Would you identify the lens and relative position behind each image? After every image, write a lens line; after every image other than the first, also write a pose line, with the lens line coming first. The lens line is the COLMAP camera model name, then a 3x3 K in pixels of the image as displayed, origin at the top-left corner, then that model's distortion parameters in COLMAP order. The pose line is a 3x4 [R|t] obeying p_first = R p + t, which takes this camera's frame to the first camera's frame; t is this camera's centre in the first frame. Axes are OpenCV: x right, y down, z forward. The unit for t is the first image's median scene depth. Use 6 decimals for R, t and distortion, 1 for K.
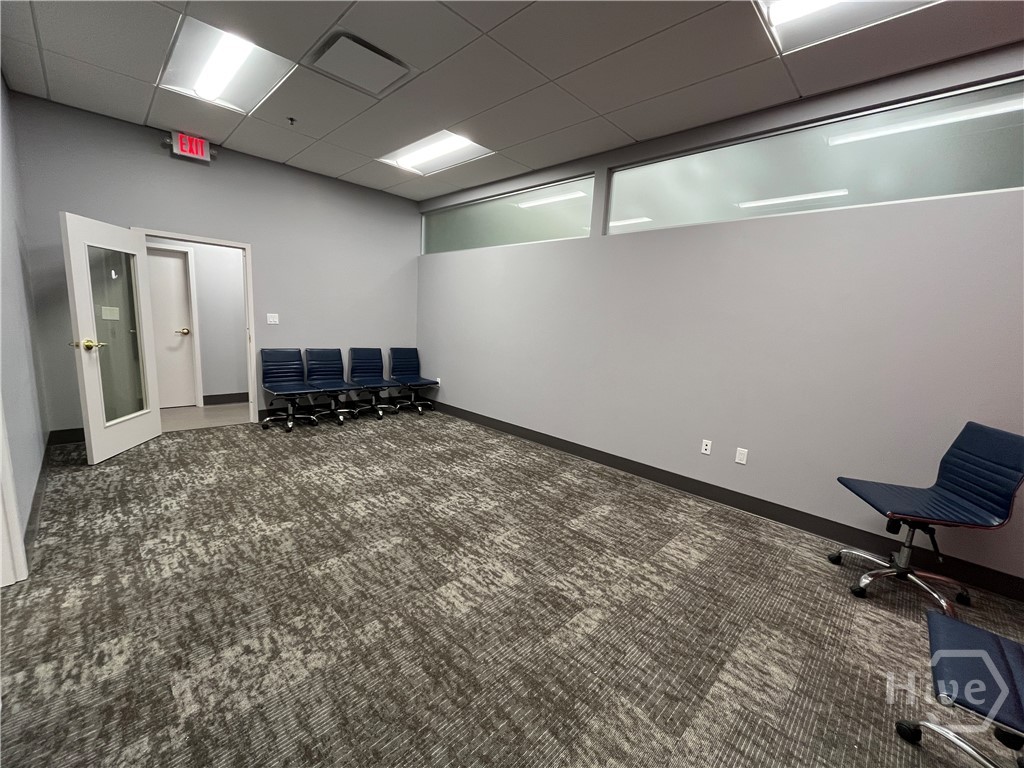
lens RADIAL K [[414.3, 0, 510.1], [0, 414.3, 386.0], [0, 0, 1]] dist [-0.003366, -0.000496]
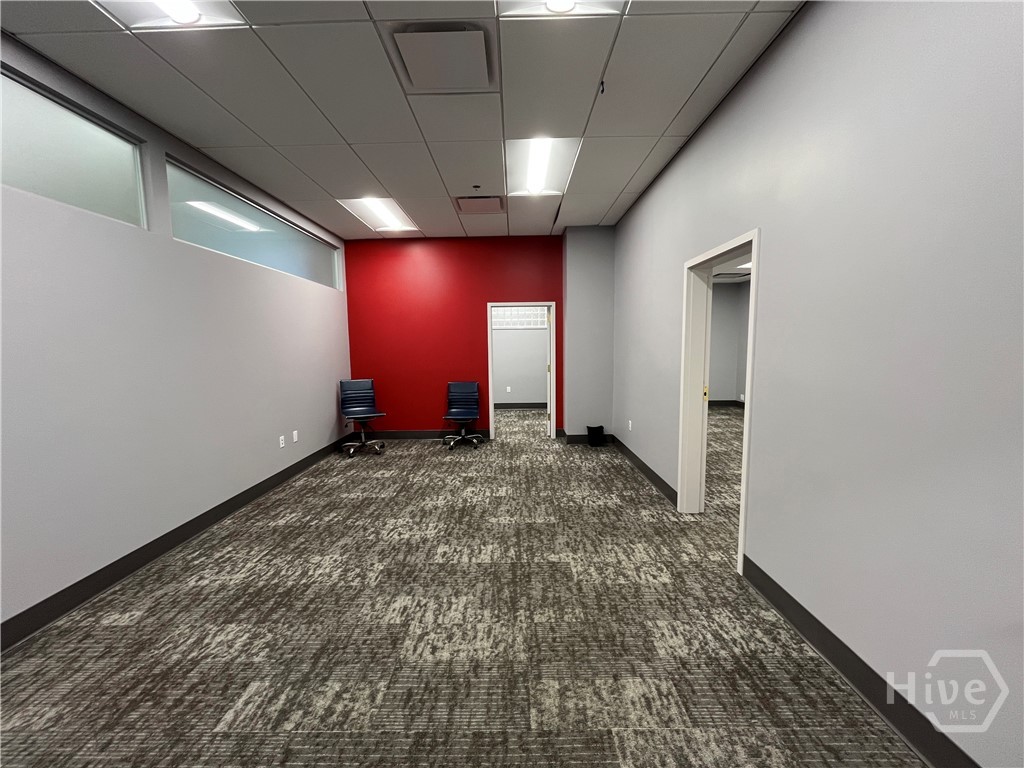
lens RADIAL K [[414.3, 0, 510.1], [0, 414.3, 386.0], [0, 0, 1]] dist [-0.003366, -0.000496]
pose [[-0.696001, -0.117971, 0.708284, -1.042263], [0.090862, 0.964011, 0.249852, -0.317677], [-0.712269, 0.238254, -0.660234, 1.508152]]
